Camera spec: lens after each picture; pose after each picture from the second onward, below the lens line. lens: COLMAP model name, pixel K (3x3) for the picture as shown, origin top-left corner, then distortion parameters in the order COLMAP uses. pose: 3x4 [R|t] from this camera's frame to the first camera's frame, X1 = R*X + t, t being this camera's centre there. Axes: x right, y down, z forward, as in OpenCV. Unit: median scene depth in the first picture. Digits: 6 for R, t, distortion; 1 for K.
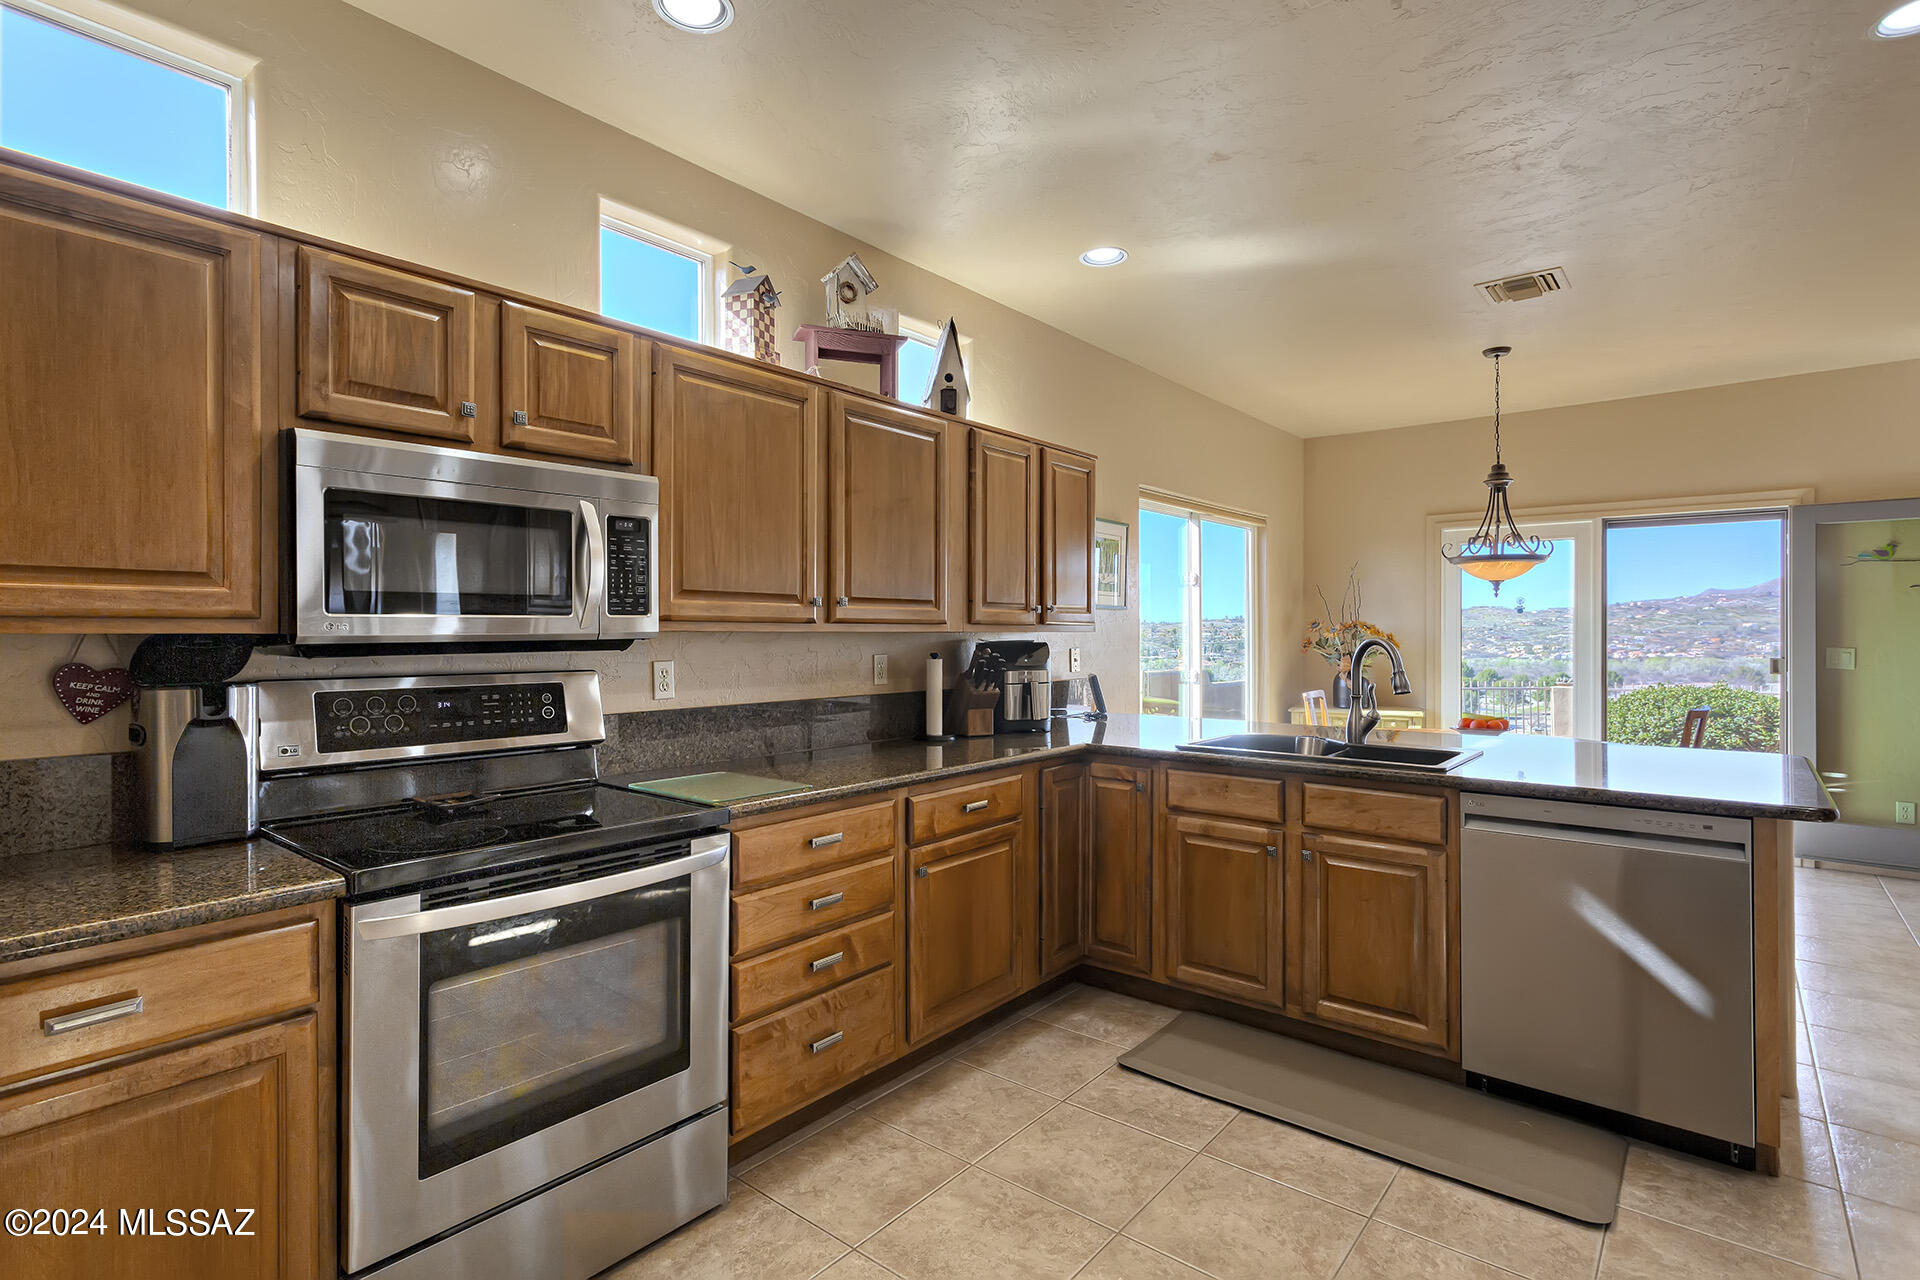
lens RADIAL K [[908.9, 0, 942.2], [0, 908.9, 632.6], [0, 0, 1]] dist [0.001859, 0.000468]
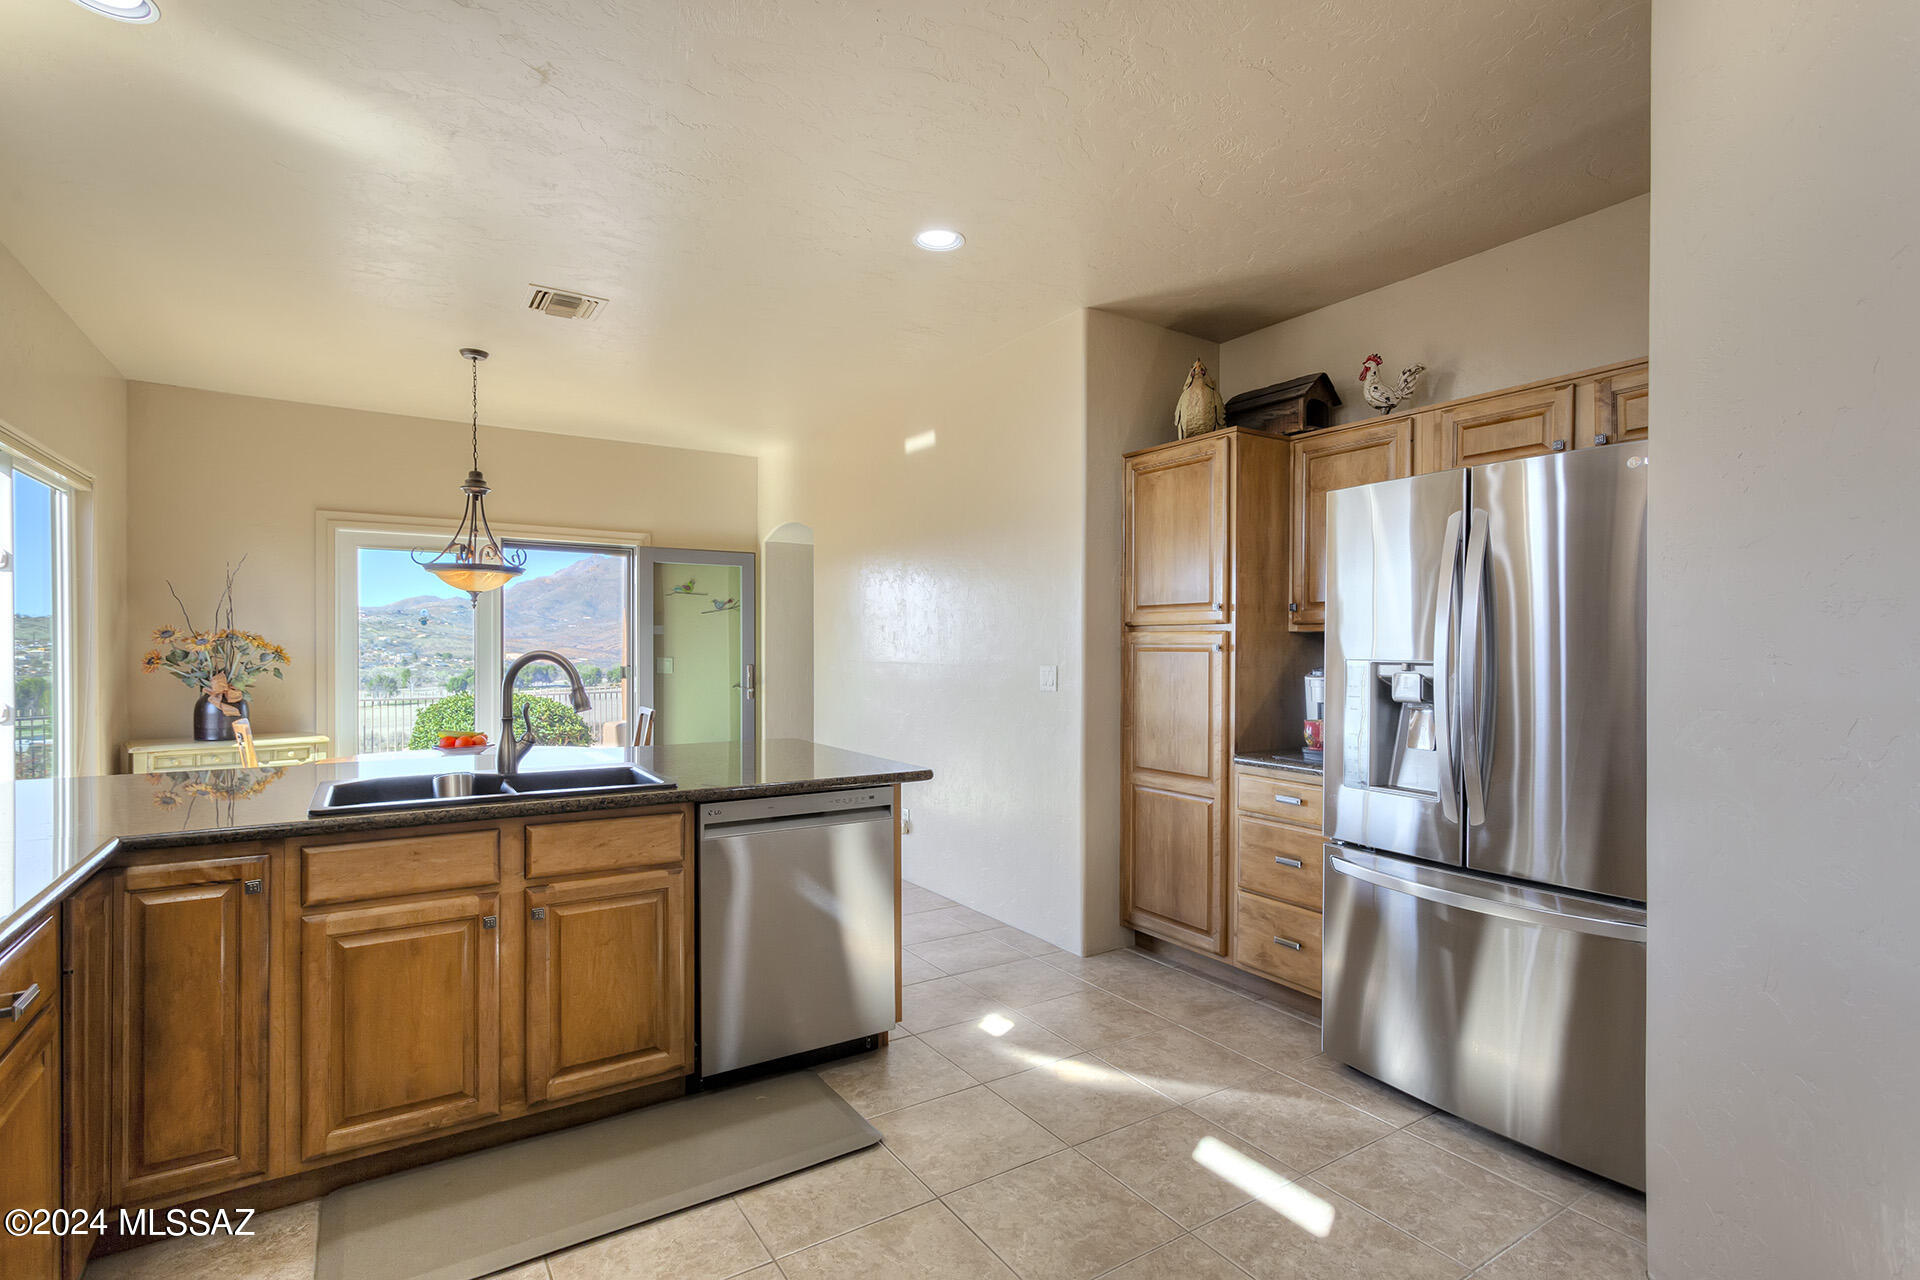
lens RADIAL K [[908.9, 0, 945.9], [0, 908.9, 653.0], [0, 0, 1]] dist [0.001859, 0.000468]
pose [[0.301581, -0.004518, 0.953430, -0.259742], [-0.003707, 0.999976, 0.005912, 0.000951], [-0.953433, -0.005317, 0.301557, 0.372483]]
